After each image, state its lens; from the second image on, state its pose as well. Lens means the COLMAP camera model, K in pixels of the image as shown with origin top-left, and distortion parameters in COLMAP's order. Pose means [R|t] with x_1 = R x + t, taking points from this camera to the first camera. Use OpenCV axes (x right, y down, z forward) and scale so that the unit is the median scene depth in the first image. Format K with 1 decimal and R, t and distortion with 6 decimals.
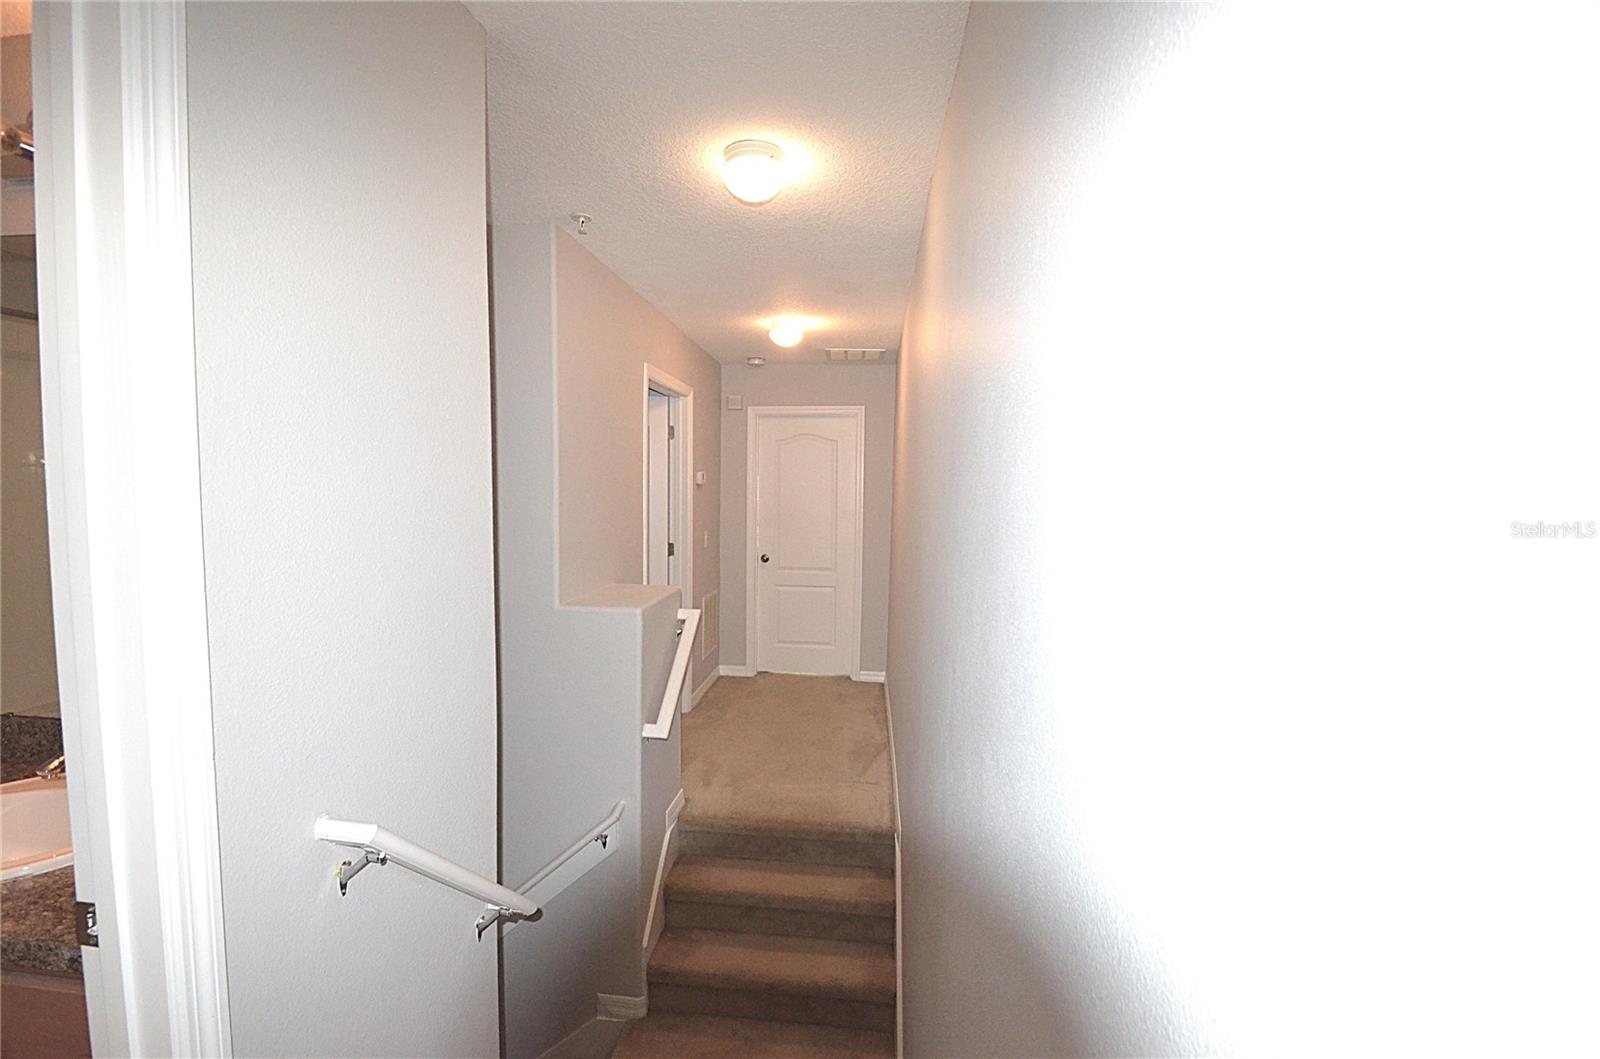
lens RADIAL K [[696.6, 0, 800.8], [0, 696.6, 539.4], [0, 0, 1]] dist [0.003272, -0.009687]
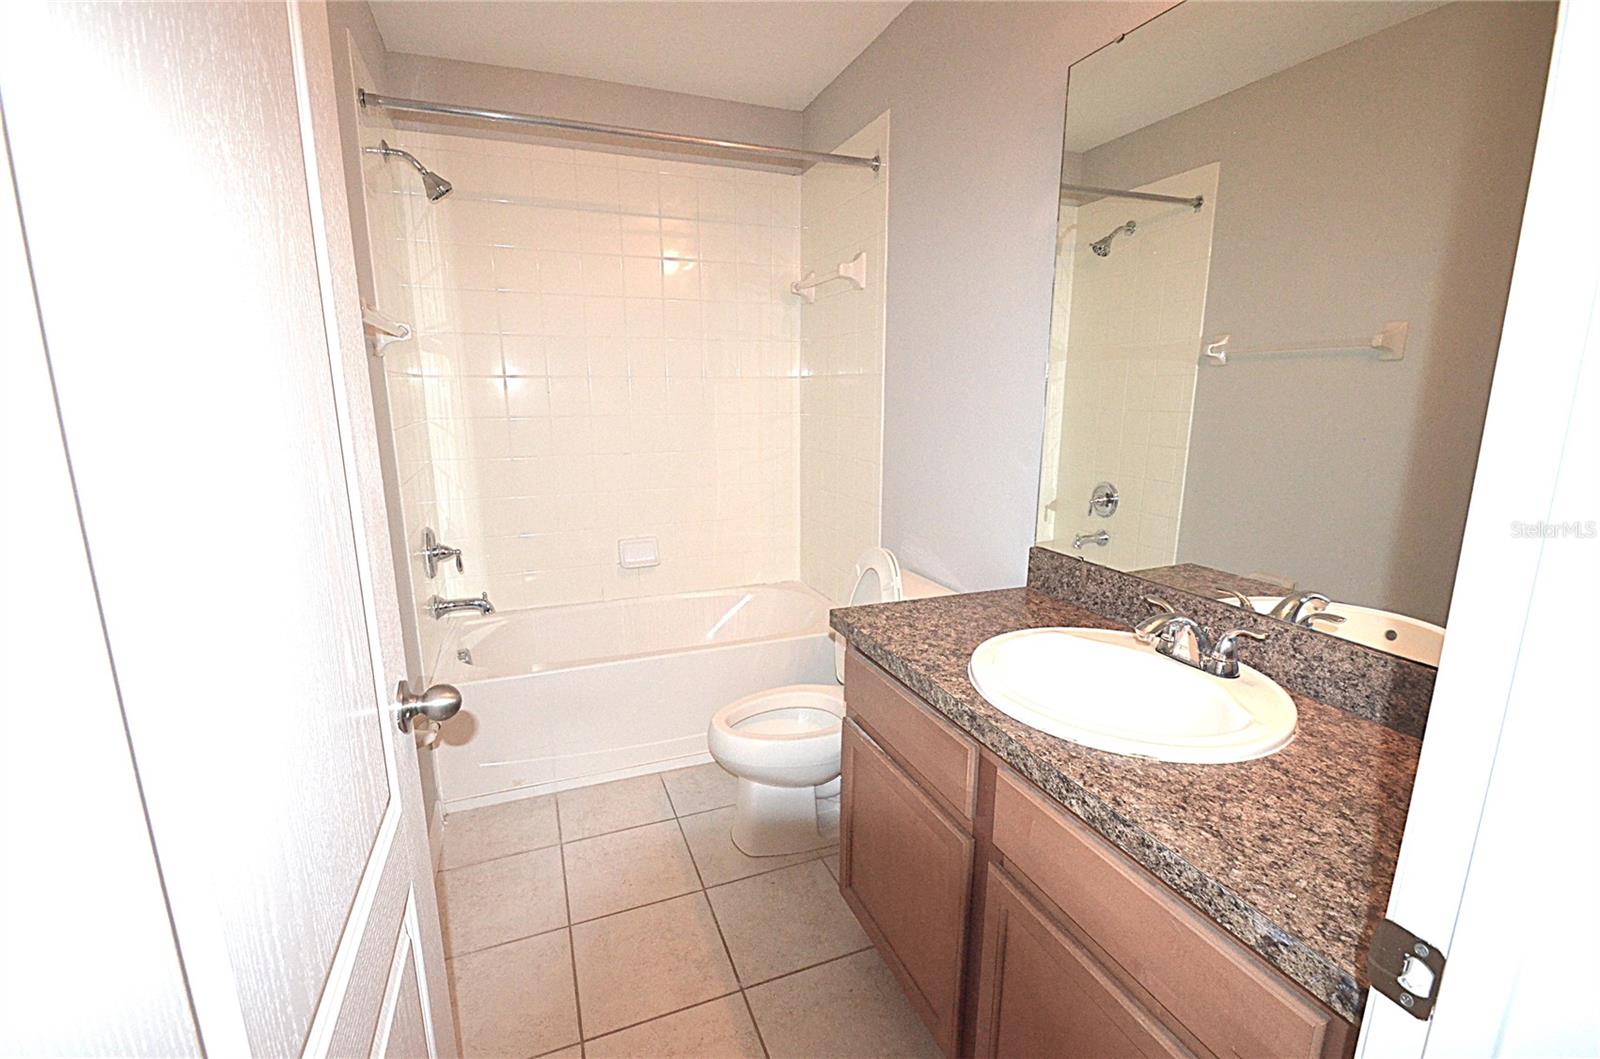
lens RADIAL K [[696.6, 0, 800.8], [0, 696.6, 539.4], [0, 0, 1]] dist [0.003272, -0.009687]
pose [[0.449439, 0.172566, -0.876485, -0.447766], [-0.056362, 0.984687, 0.164968, 0.081764], [0.891531, -0.024743, 0.452283, 0.172422]]
